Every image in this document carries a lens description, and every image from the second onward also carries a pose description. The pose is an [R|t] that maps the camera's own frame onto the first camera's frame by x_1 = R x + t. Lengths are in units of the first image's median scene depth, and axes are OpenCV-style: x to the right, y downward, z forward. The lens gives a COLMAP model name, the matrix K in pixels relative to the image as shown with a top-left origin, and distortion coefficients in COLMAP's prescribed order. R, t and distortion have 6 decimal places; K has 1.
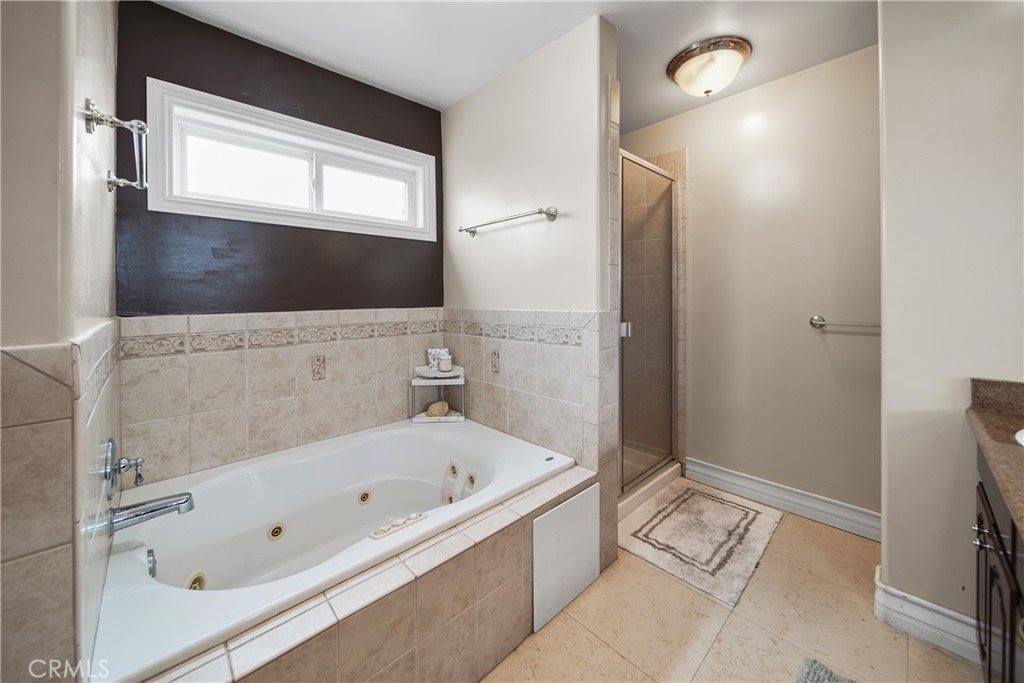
lens RADIAL K [[378.4, 0, 512.5], [0, 378.4, 299.1], [0, 0, 1]] dist [-0.000551, -0.000136]
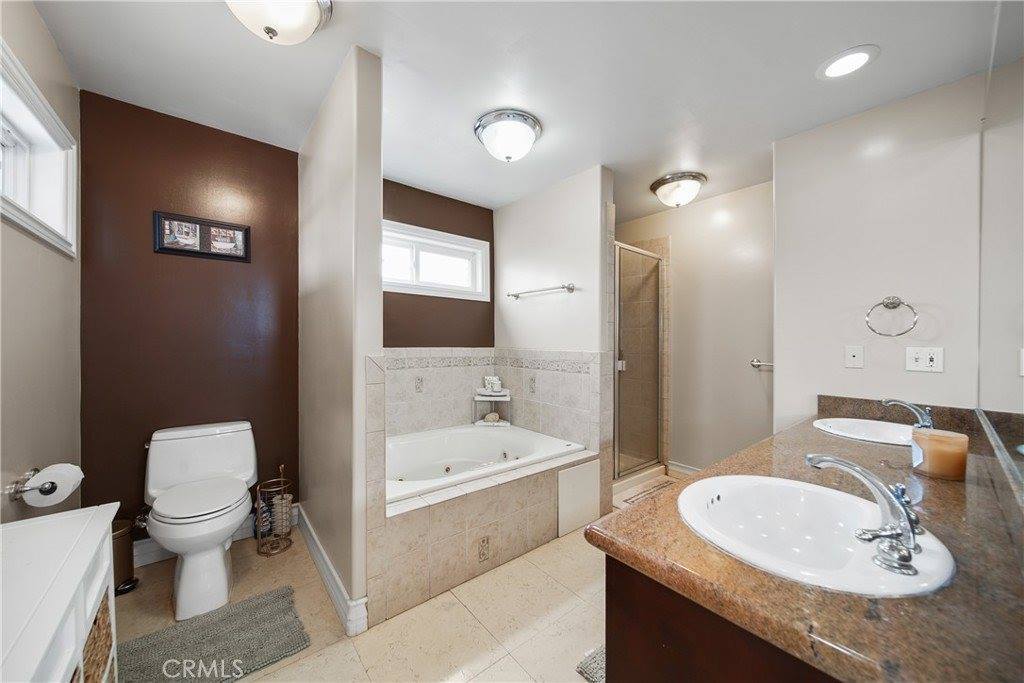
lens RADIAL K [[364.3, 0, 510.4], [0, 364.3, 304.3], [0, 0, 1]] dist [-0.000100, -0.000012]
pose [[0.997640, 0.014239, -0.067171, -0.037208], [-0.021392, 0.994028, -0.107006, 0.004839], [0.065246, 0.108190, 0.991987, -0.435452]]
